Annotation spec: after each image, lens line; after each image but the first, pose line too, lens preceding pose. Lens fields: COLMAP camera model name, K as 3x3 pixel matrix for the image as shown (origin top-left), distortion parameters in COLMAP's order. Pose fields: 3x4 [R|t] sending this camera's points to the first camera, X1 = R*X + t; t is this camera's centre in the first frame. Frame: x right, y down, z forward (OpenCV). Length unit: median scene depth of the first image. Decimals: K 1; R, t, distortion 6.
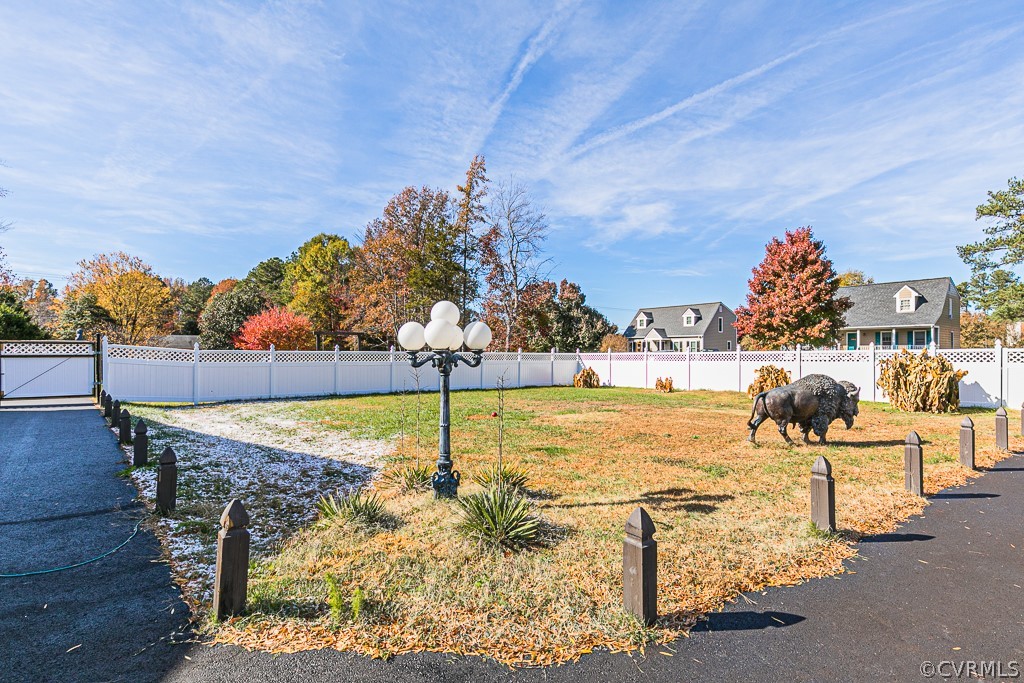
lens RADIAL K [[483.2, 0, 512.0], [0, 483.2, 341.5], [0, 0, 1]] dist [0.002353, 0.000960]
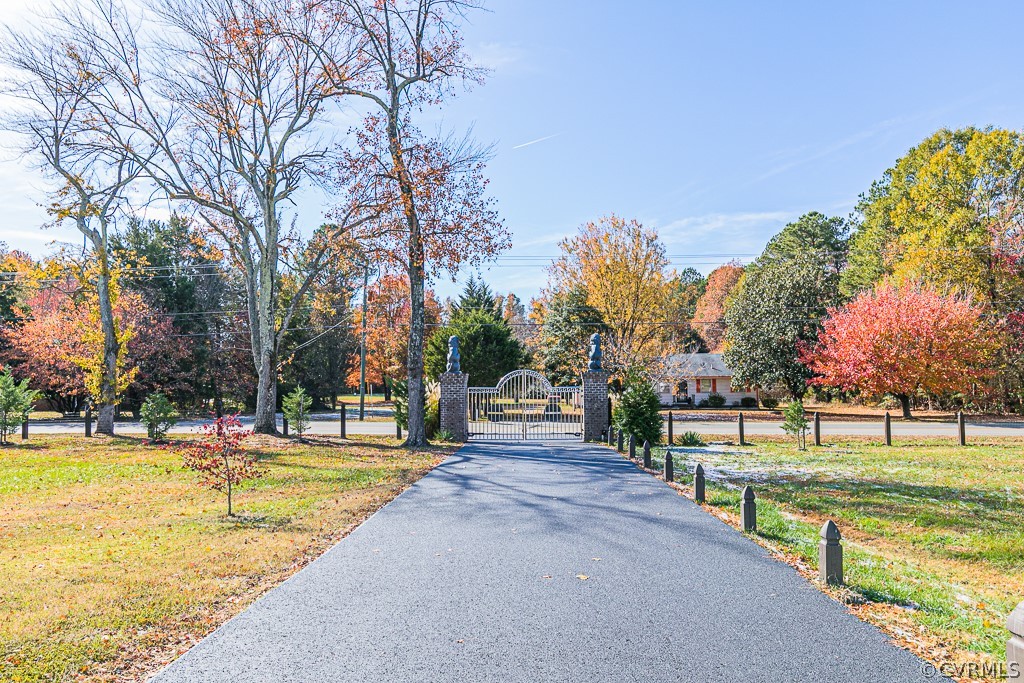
lens RADIAL K [[773.0, 0, 512.0], [0, 773.0, 341.5], [0, 0, 1]] dist [0.000383, -0.000002]
pose [[0.720342, -0.040550, -0.692432, -0.249883], [0.019594, 0.999081, -0.038125, 0.005009], [0.693342, 0.013895, 0.720475, 0.232625]]
